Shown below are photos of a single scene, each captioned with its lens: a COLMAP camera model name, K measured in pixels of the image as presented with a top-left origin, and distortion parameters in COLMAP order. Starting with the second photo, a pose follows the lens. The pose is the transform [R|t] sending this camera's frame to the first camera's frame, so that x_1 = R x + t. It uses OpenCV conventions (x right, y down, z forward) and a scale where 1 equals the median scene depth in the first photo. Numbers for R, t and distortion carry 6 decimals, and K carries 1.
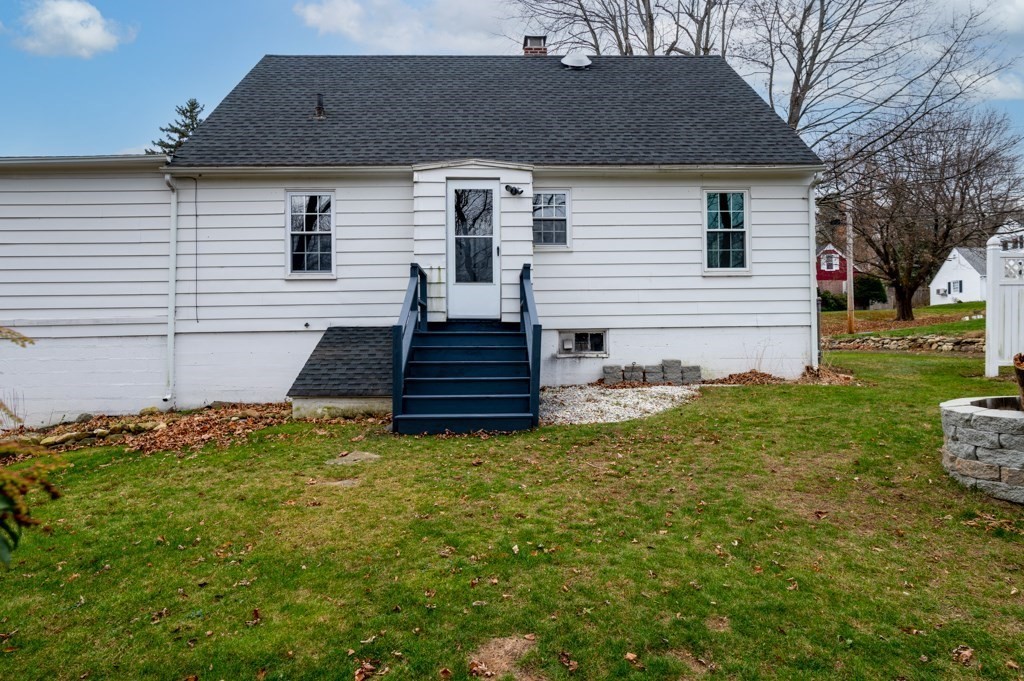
lens RADIAL K [[597.6, 0, 512.0], [0, 597.6, 340.5], [0, 0, 1]] dist [-0.000093, 0.000344]
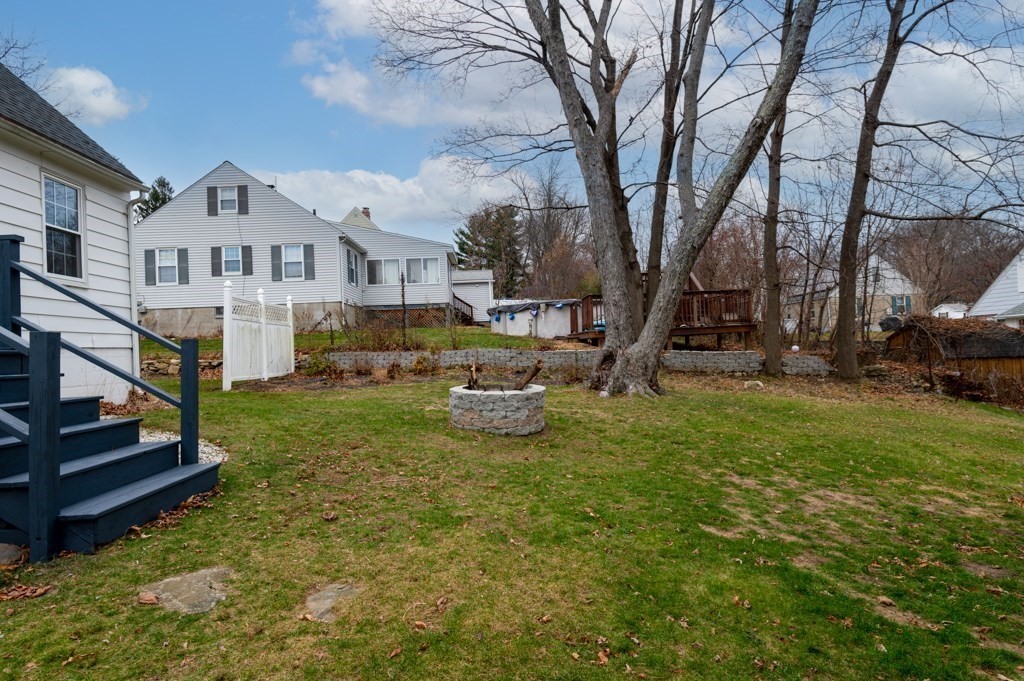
lens RADIAL K [[597.6, 0, 512.0], [0, 597.6, 340.5], [0, 0, 1]] dist [-0.000093, 0.000344]
pose [[-0.008843, 0.017747, 0.999803, -0.461576], [0.027668, 0.999464, -0.017496, -0.004303], [-0.999578, 0.027508, -0.009329, 0.421614]]
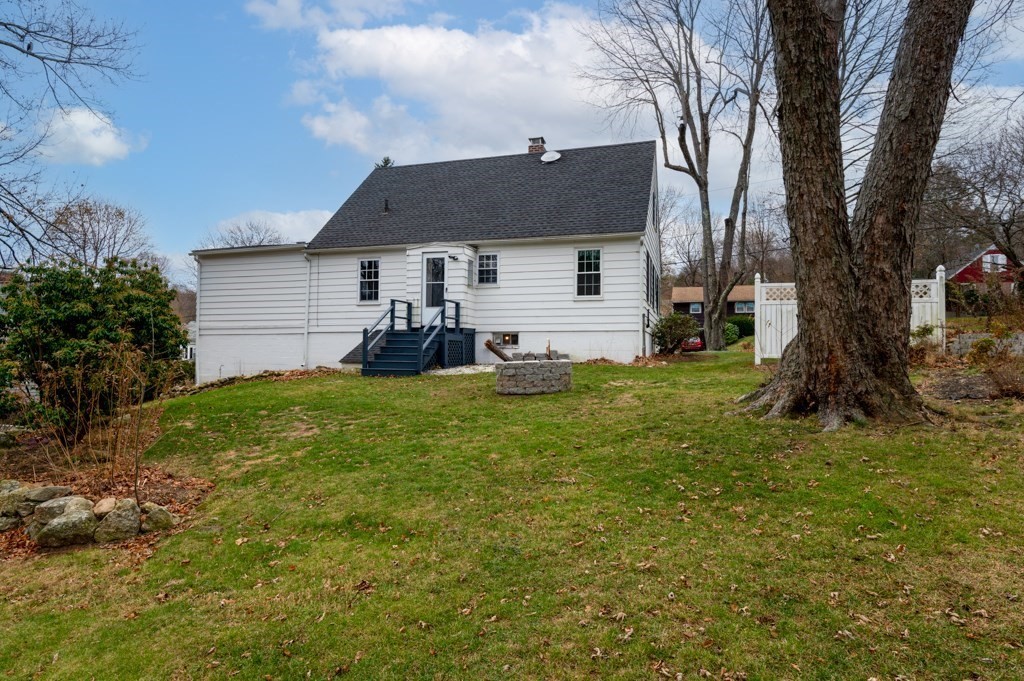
lens RADIAL K [[597.6, 0, 512.0], [0, 597.6, 340.5], [0, 0, 1]] dist [-0.000093, 0.000344]
pose [[0.945091, 0.011342, -0.326611, 0.721690], [-0.013341, 0.999903, -0.003880, 0.012754], [0.326535, 0.008024, 0.945151, -0.652914]]
